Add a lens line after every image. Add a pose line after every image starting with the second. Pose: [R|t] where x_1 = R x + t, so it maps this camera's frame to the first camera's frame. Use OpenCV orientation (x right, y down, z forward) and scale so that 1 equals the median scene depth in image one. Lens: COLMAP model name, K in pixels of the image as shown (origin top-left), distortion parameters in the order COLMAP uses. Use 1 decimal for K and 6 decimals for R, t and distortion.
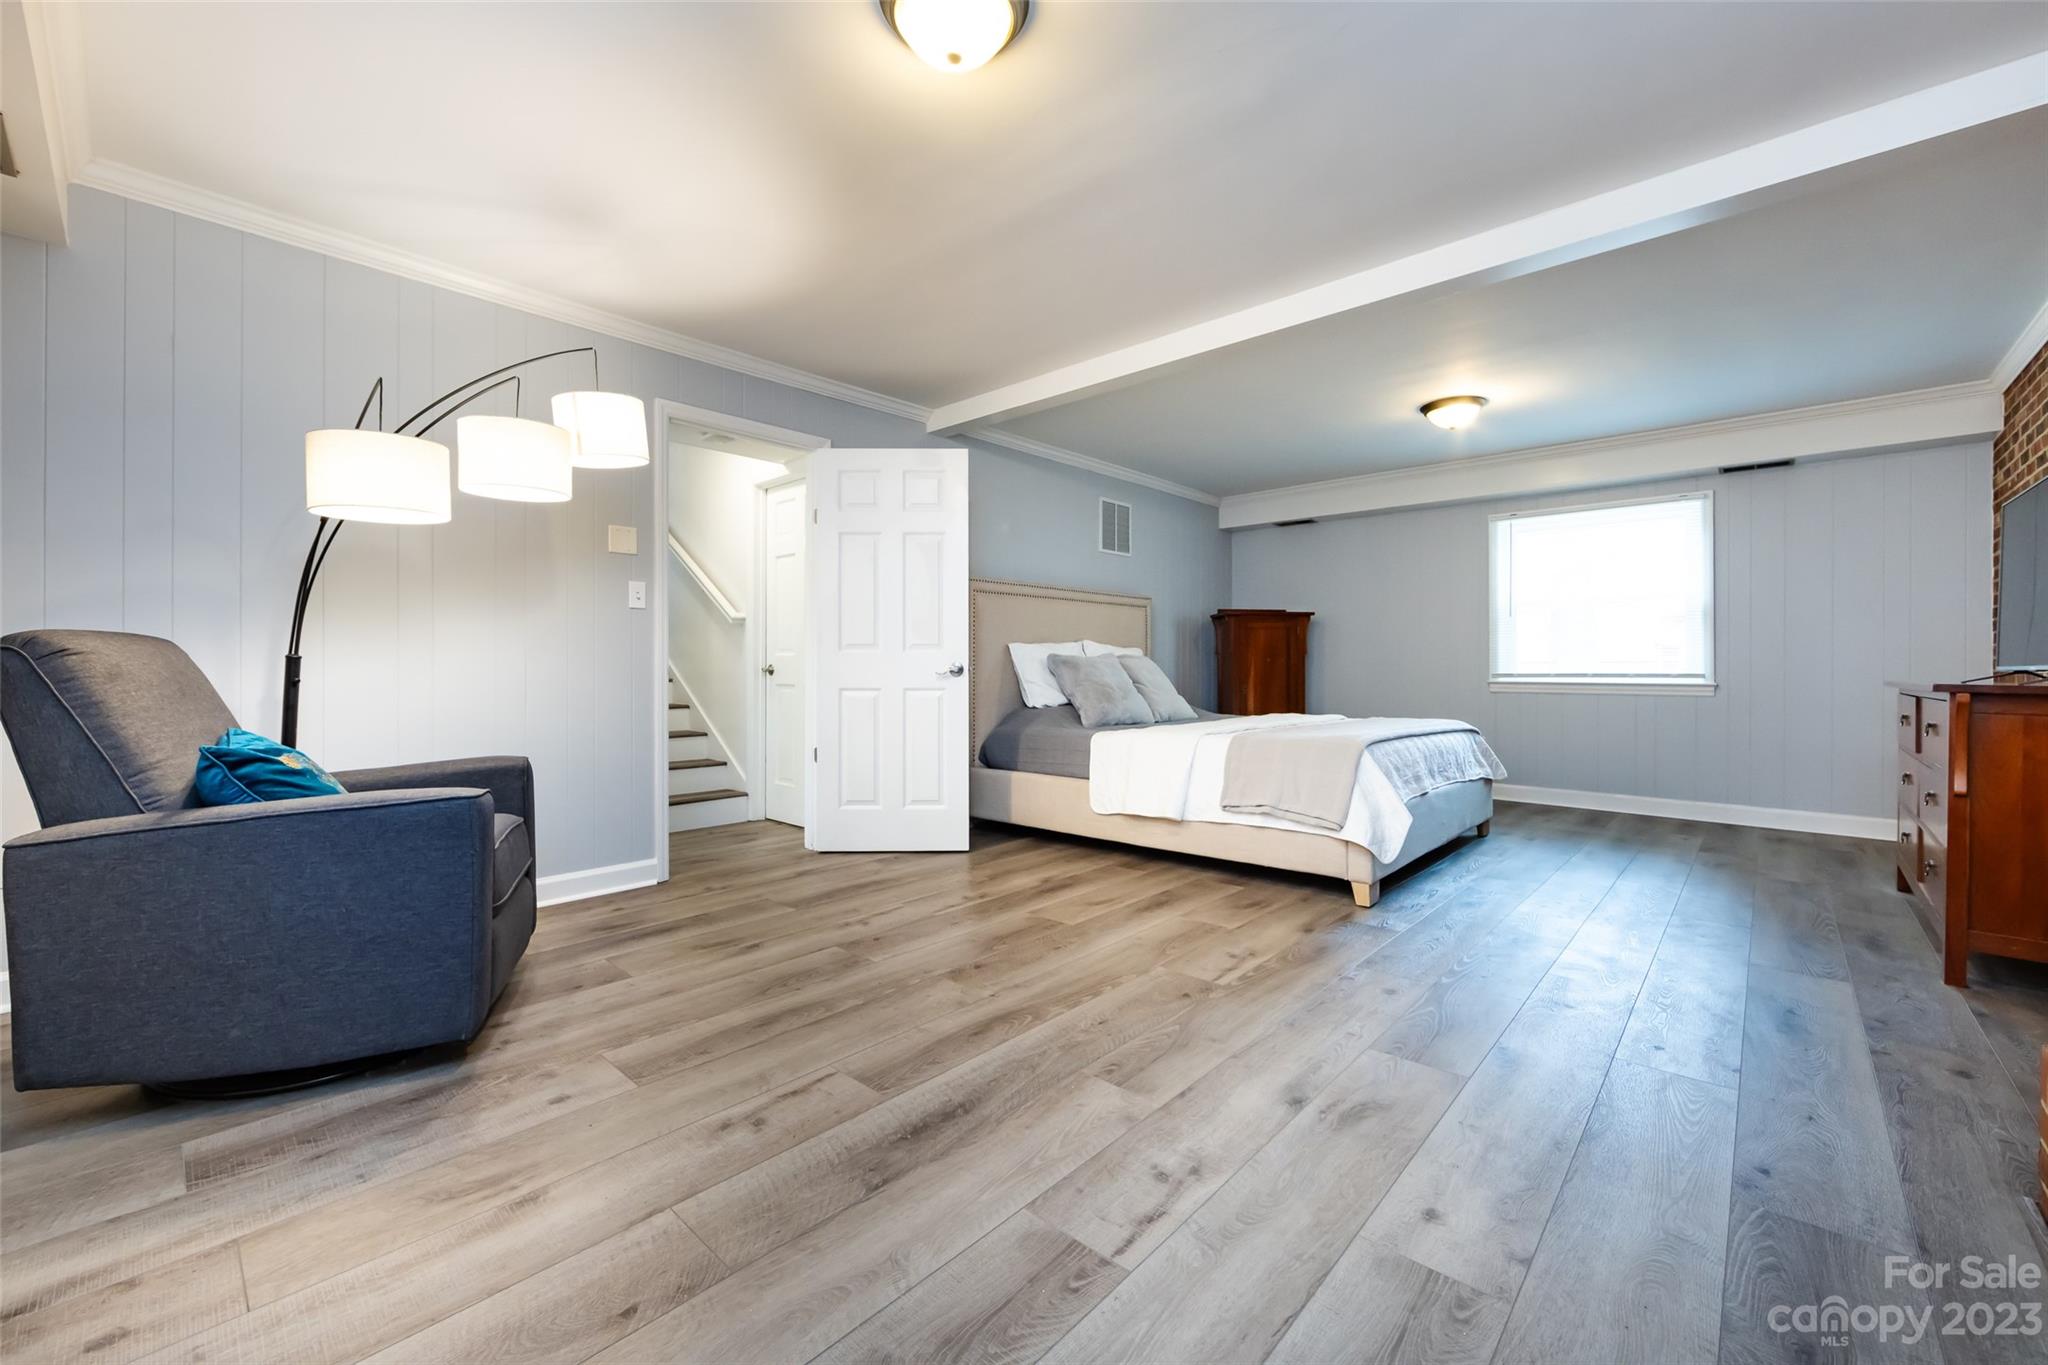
lens RADIAL K [[814.7, 0, 1026.1], [0, 814.7, 673.8], [0, 0, 1]] dist [0.000003, -0.000019]
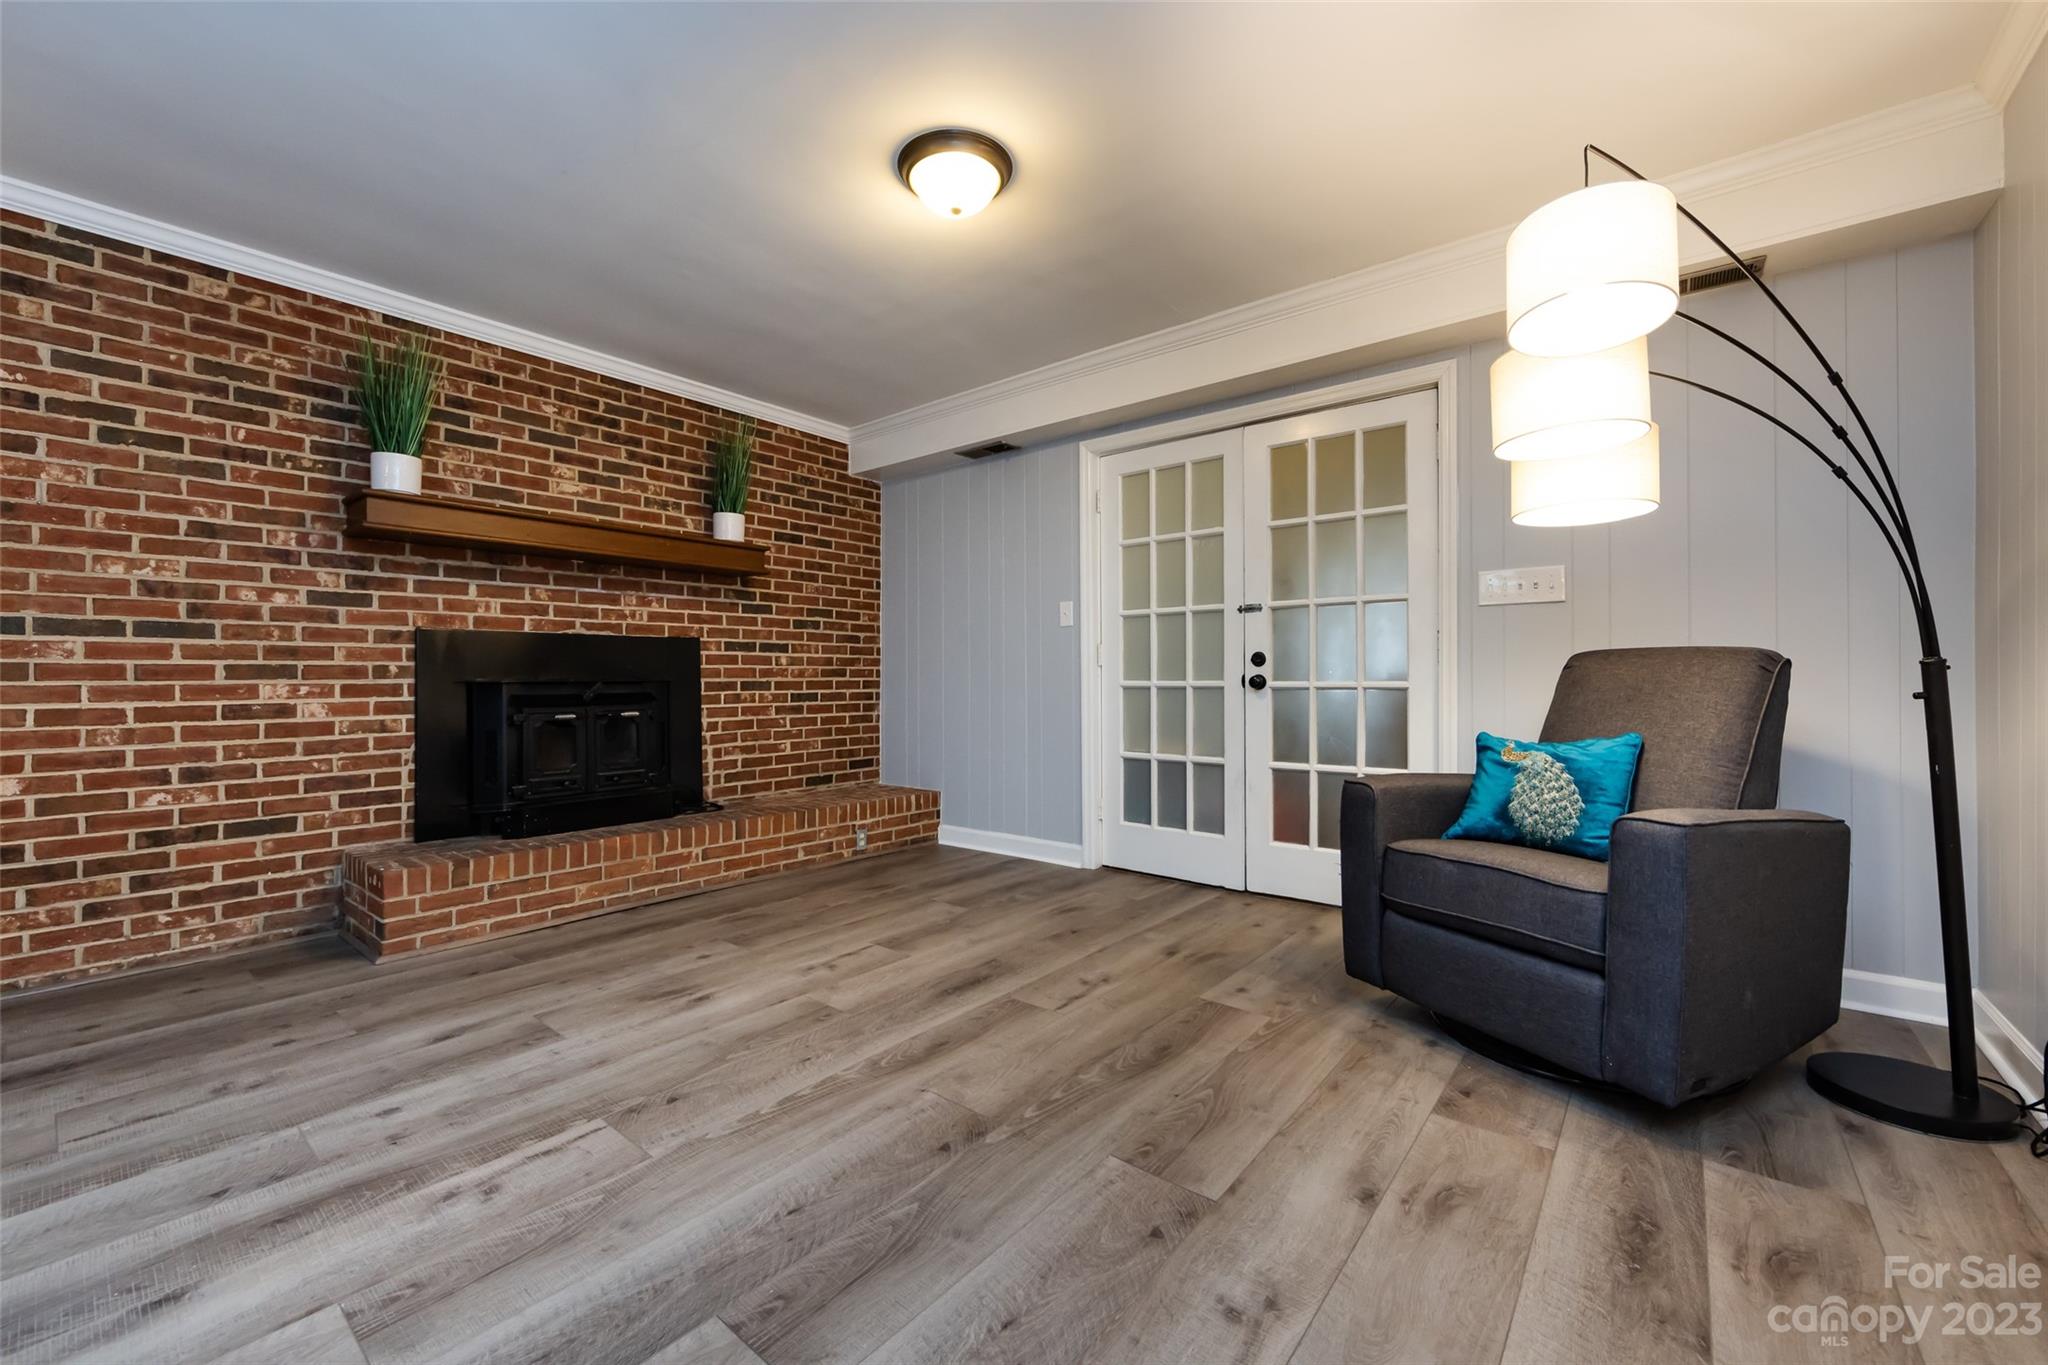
lens RADIAL K [[814.7, 0, 1022.1], [0, 814.7, 676.5], [0, 0, 1]] dist [0.000003, -0.000019]
pose [[-0.998228, -0.000419, -0.059502, -0.092774], [-0.000724, 0.999987, 0.005098, -0.013313], [0.059499, 0.005132, -0.998215, 1.850003]]
